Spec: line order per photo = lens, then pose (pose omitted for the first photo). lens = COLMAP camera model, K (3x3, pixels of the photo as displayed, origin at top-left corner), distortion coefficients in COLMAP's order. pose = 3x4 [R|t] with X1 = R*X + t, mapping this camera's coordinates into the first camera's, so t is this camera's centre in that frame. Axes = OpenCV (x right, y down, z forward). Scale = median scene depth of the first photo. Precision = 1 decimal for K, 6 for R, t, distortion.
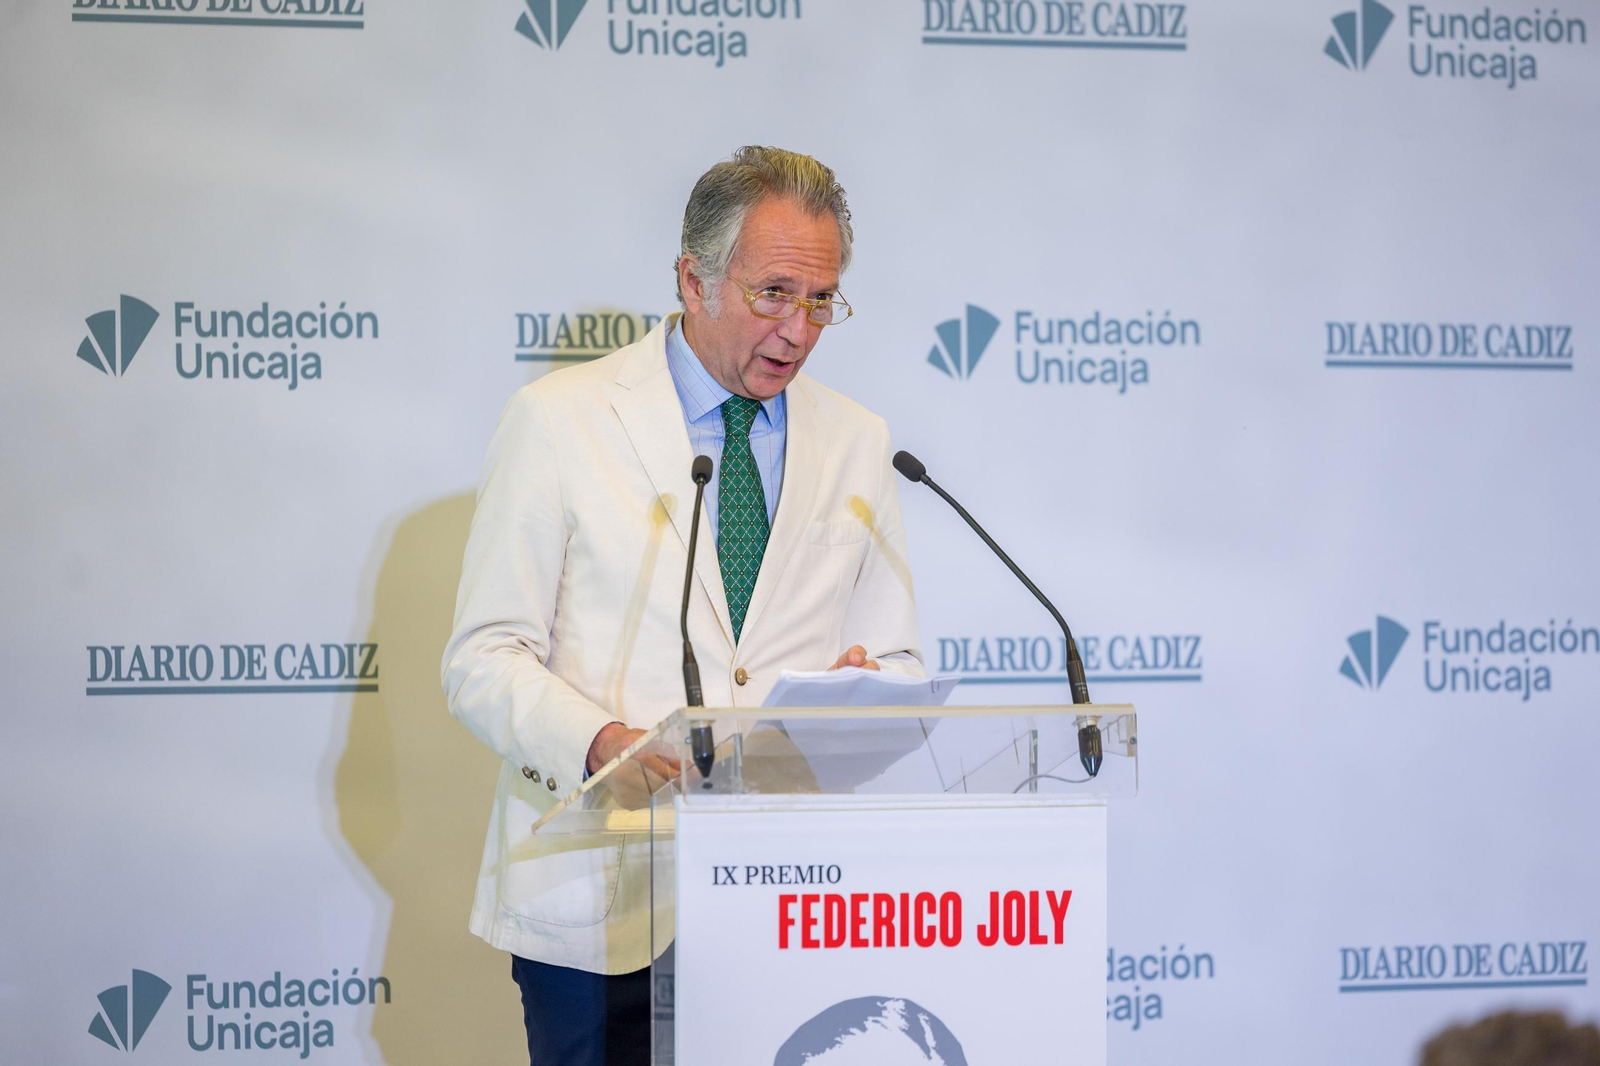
lens RADIAL K [[8641.6, 0, 809.7], [0, 8641.6, 546.8], [0, 0, 1]] dist [-0.057044, 0.000000]
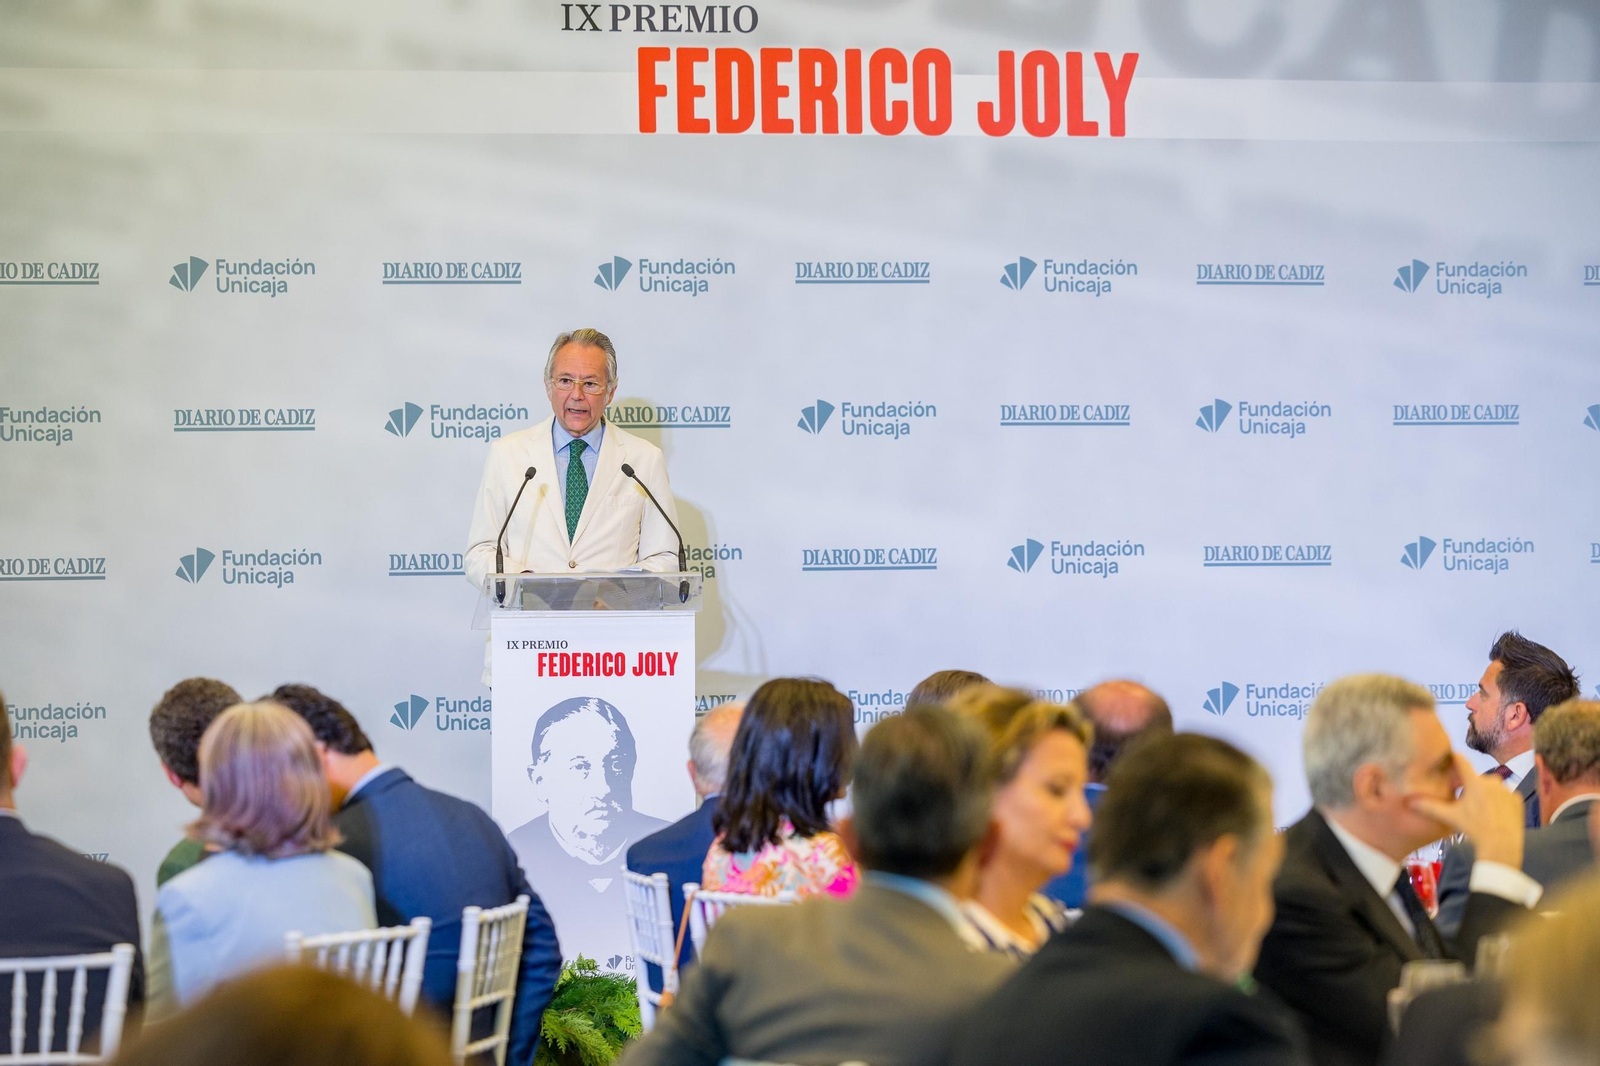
lens RADIAL K [[5055.0, 0, 814.0], [0, 5055.0, 530.2], [0, 0, 1]] dist [-0.088525, 0.000000]
pose [[0.959649, -0.009615, -0.281037, 0.447015], [0.008408, 0.999950, -0.005499, 0.014766], [0.281076, 0.002914, 0.959681, -0.291407]]
